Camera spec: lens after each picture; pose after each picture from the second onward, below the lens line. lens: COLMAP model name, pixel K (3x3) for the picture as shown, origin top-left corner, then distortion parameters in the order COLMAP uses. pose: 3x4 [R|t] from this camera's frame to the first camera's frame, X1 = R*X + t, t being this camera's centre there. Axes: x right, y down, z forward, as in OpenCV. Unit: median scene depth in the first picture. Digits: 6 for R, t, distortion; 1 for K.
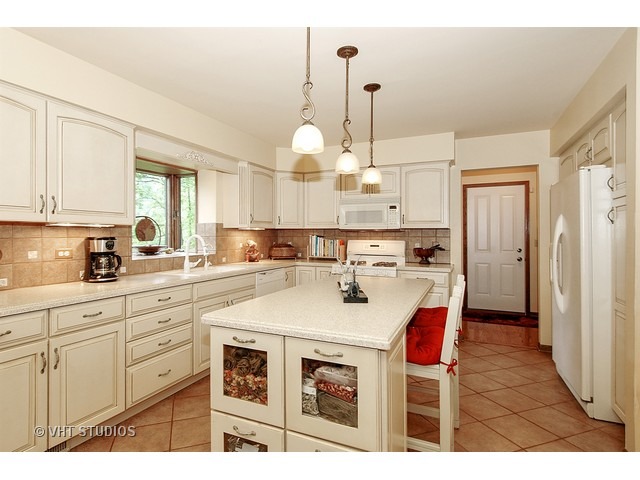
lens RADIAL K [[334.2, 0, 320.0], [0, 334.2, 240.0], [0, 0, 1]] dist [0.038299, 0.000018]
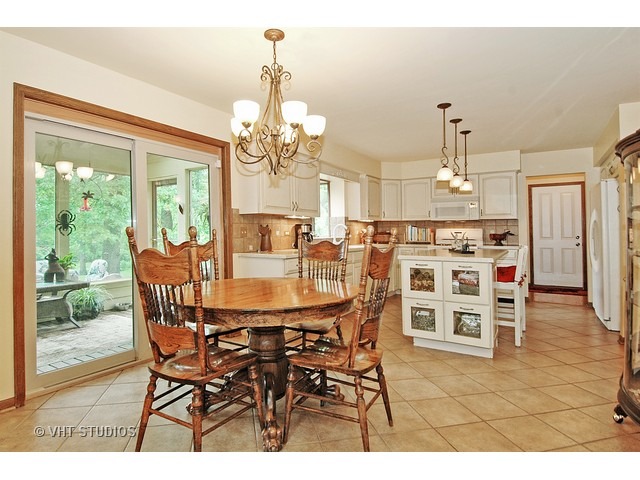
lens RADIAL K [[338.4, 0, 319.4], [0, 338.4, 225.9], [0, 0, 1]] dist [-0.001904, -0.000753]
pose [[0.987237, -0.004234, -0.159201, -0.179319], [-0.000930, 0.999476, -0.032350, 0.036111], [0.159254, 0.032085, 0.986716, -0.452390]]
